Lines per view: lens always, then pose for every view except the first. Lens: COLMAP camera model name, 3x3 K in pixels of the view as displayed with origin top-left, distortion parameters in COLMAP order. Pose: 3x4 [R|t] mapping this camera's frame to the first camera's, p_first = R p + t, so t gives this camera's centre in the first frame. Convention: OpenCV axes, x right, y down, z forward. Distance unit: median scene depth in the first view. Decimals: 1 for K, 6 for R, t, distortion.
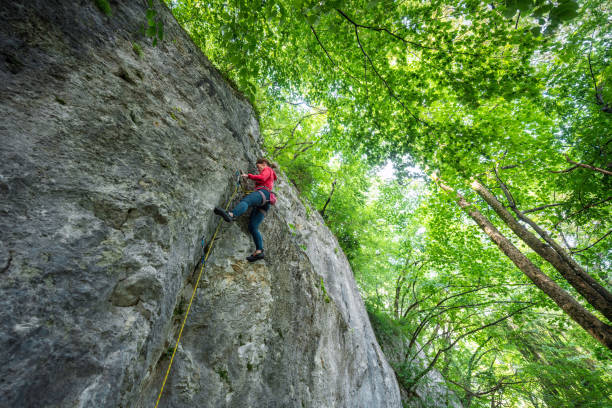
lens RADIAL K [[248.4, 0, 306.0], [0, 248.4, 204.0], [0, 0, 1]] dist [-0.023159, -0.000067]
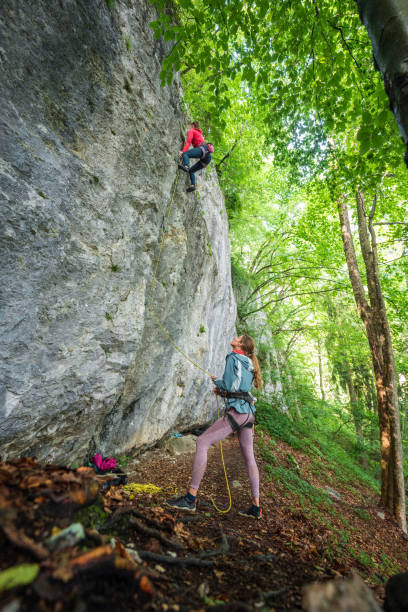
lens RADIAL K [[272.7, 0, 204.0], [0, 272.7, 306.0], [0, 0, 1]] dist [-0.022069, -0.000393]
pose [[0.965993, 0.180783, 0.184867, -0.202078], [-0.254363, 0.792841, 0.553807, -0.256273], [-0.046451, -0.581997, 0.811863, -0.488892]]
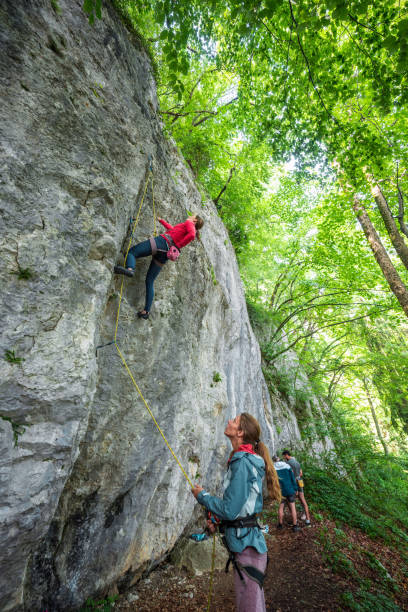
lens RADIAL K [[272.7, 0, 204.0], [0, 272.7, 306.0], [0, 0, 1]] dist [-0.022069, -0.000393]
pose [[0.993723, 0.081239, 0.076905, -0.061293], [-0.105319, 0.911162, 0.398360, -0.023847], [-0.037711, -0.403959, 0.913999, -0.247332]]
